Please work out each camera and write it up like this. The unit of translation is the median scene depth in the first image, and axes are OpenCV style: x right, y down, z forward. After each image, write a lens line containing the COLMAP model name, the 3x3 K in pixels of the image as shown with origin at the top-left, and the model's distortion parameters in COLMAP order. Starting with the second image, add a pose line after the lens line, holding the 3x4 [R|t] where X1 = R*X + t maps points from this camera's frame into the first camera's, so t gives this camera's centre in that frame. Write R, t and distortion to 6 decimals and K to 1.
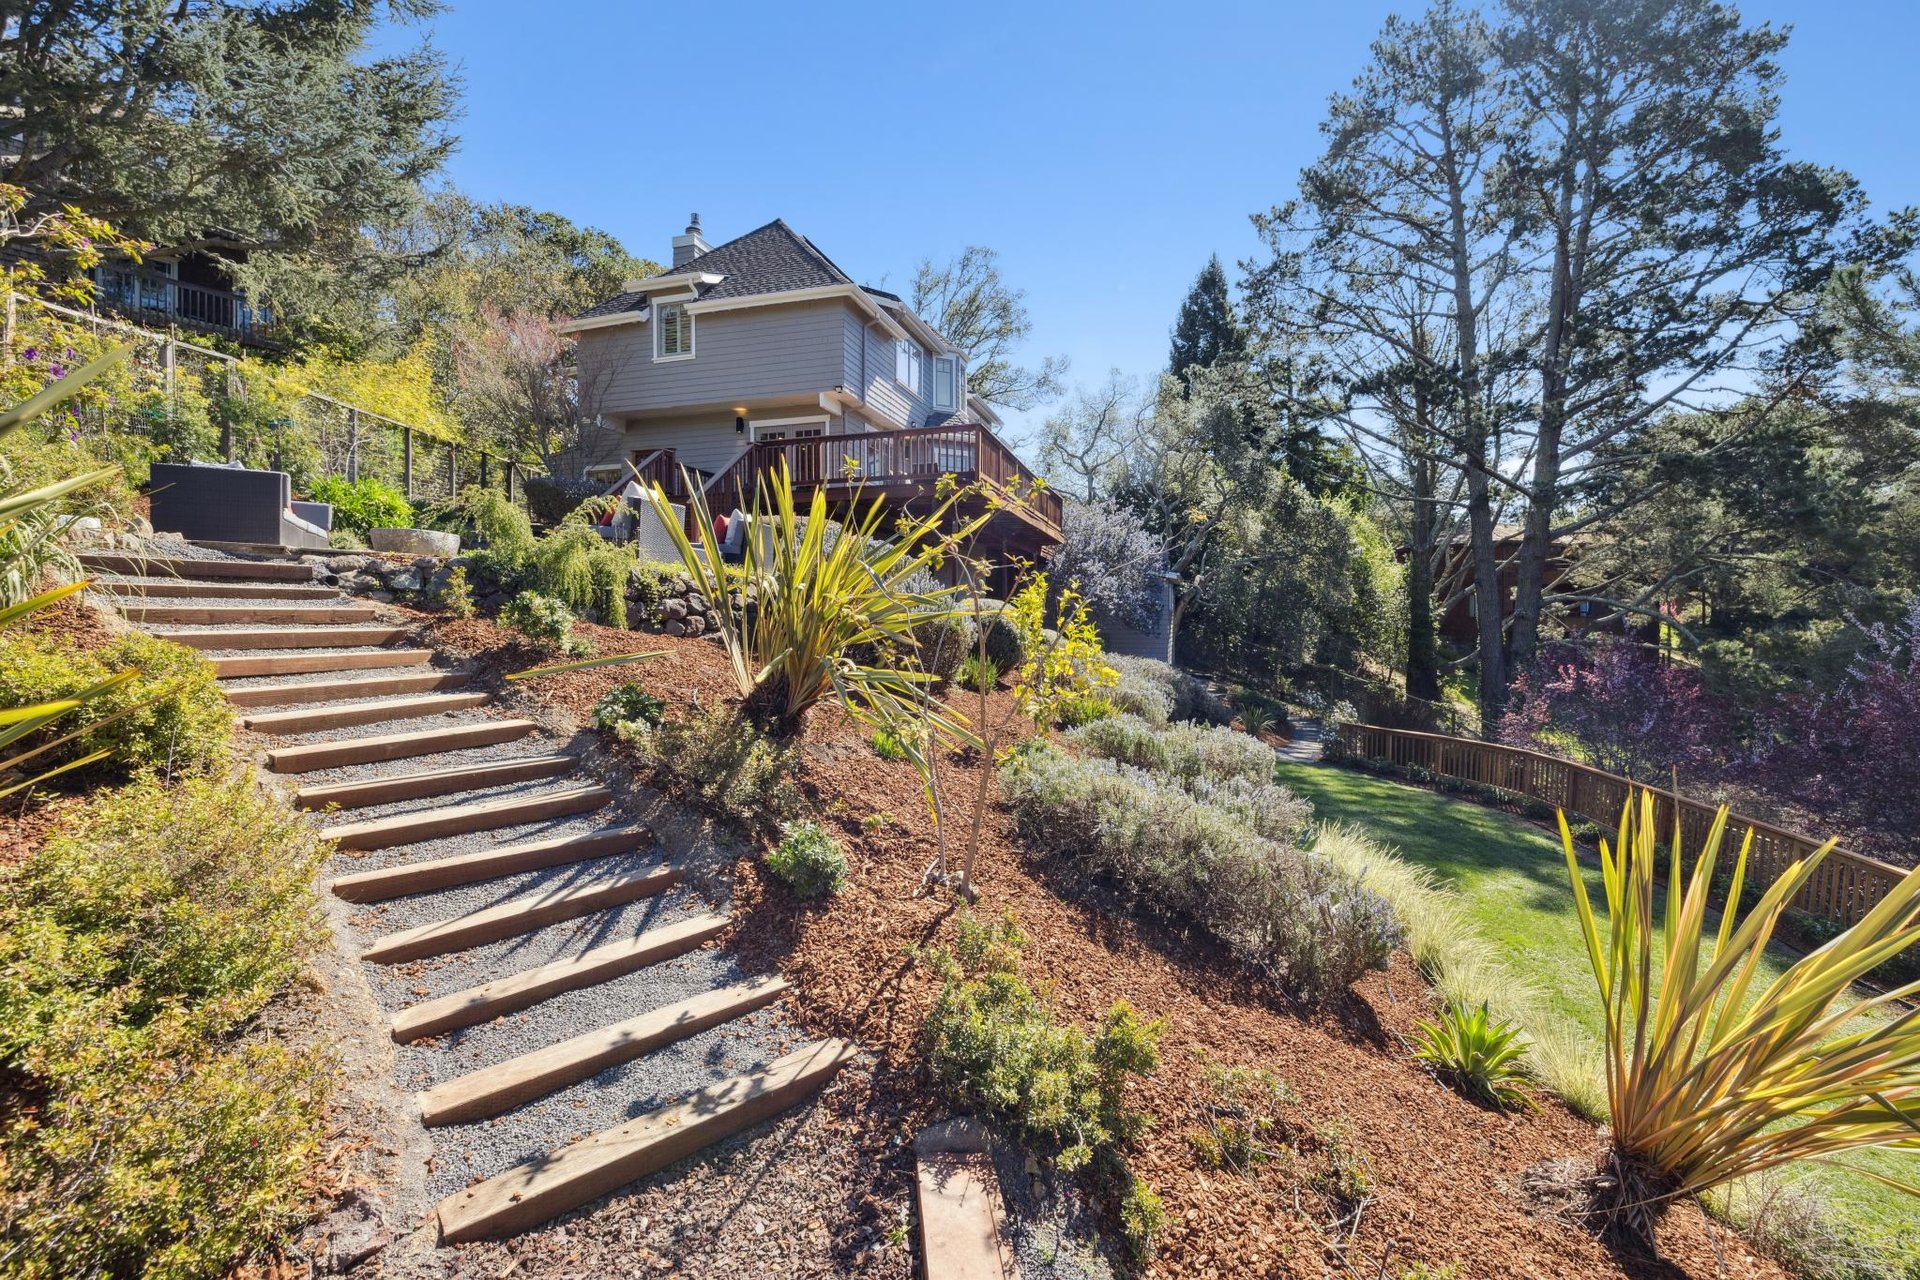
lens RADIAL K [[827.5, 0, 960.0], [0, 827.5, 640.0], [0, 0, 1]] dist [0.001752, 0.000017]
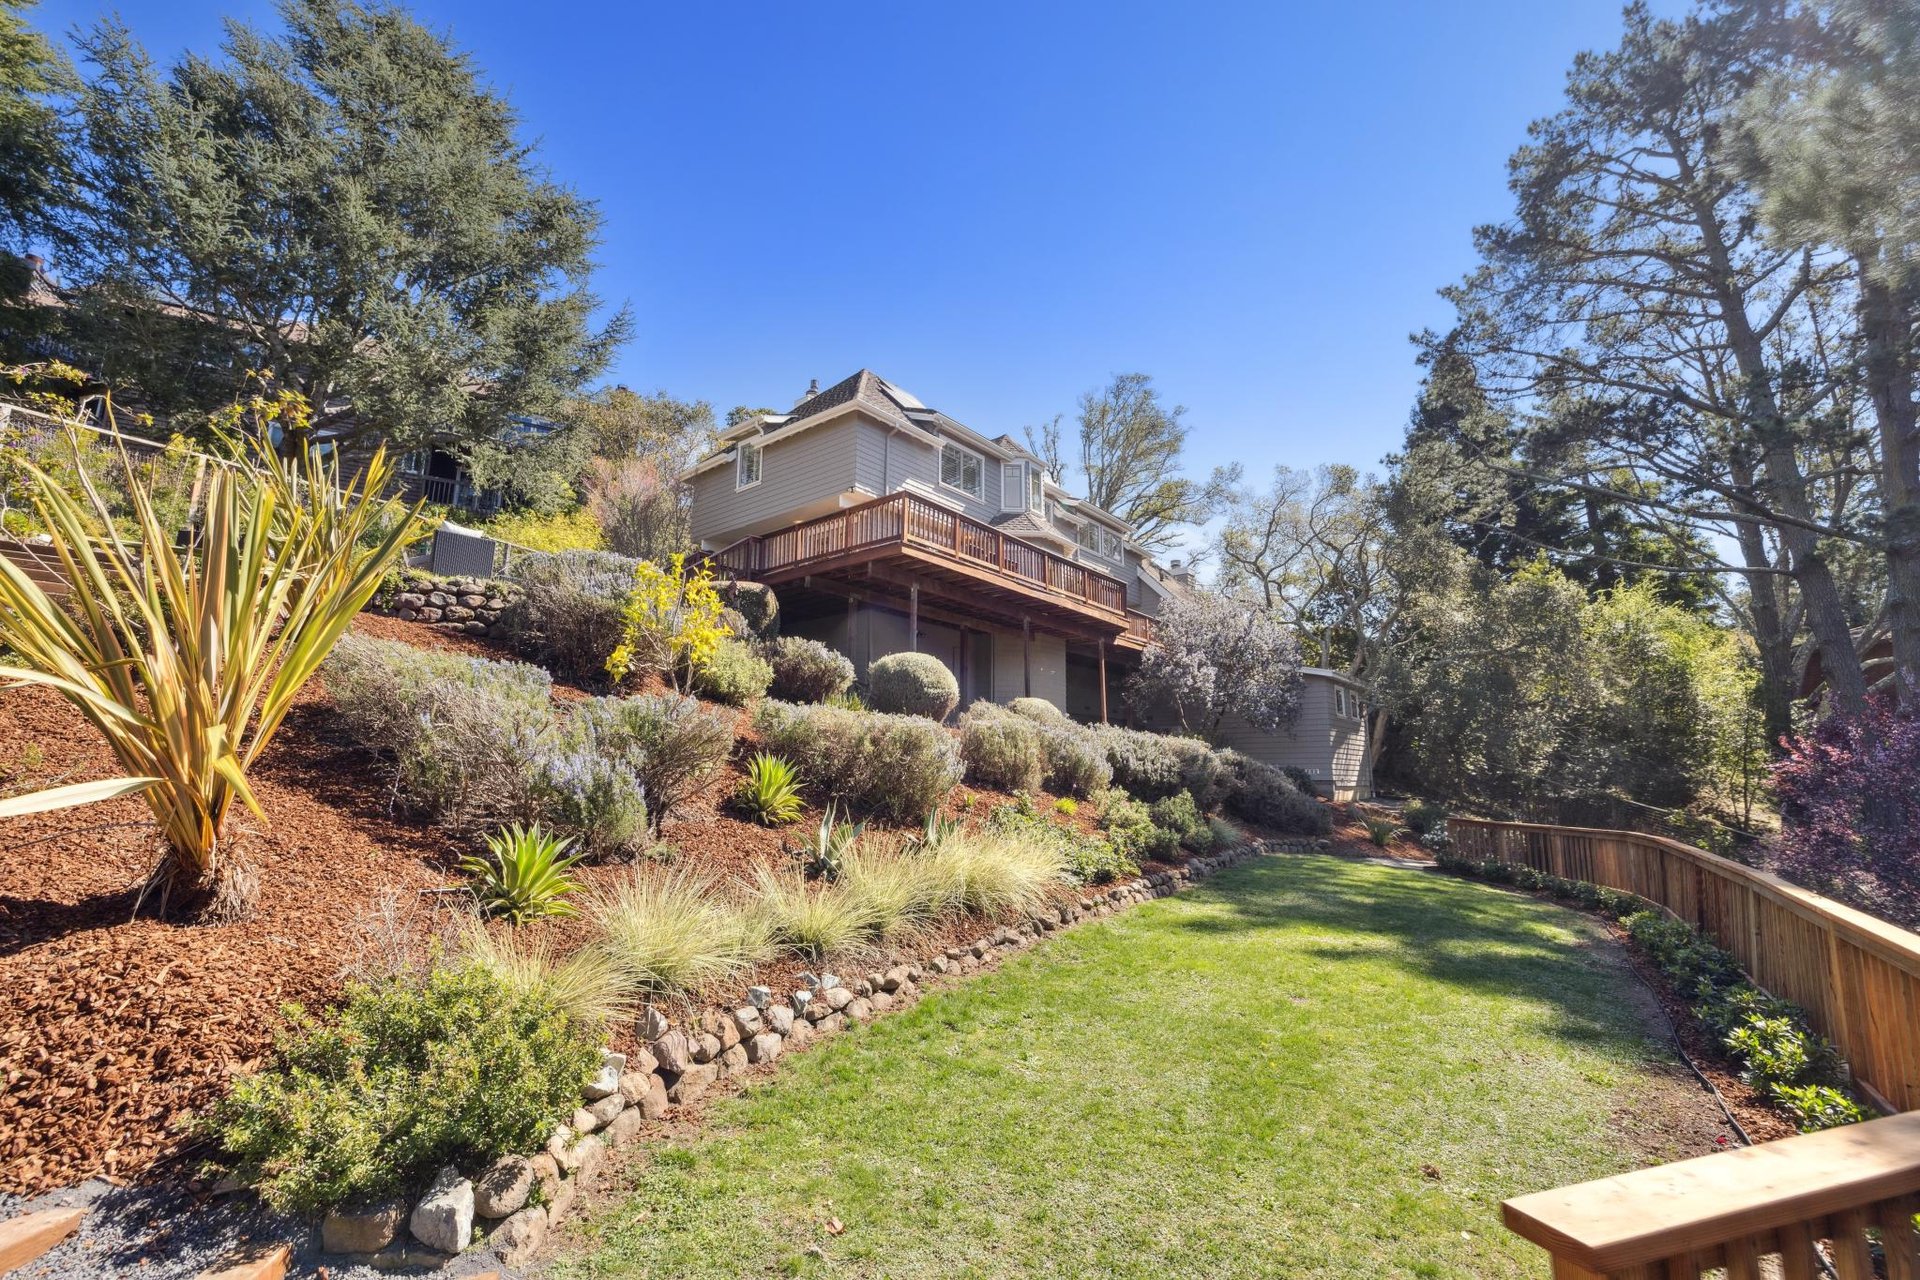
lens RADIAL K [[827.5, 0, 960.0], [0, 827.5, 640.0], [0, 0, 1]] dist [0.001752, 0.000017]
pose [[0.921859, -0.060258, -0.382812, 0.201307], [-0.016152, 0.981004, -0.193315, 0.055748], [0.387189, 0.184393, 0.903374, 0.039883]]
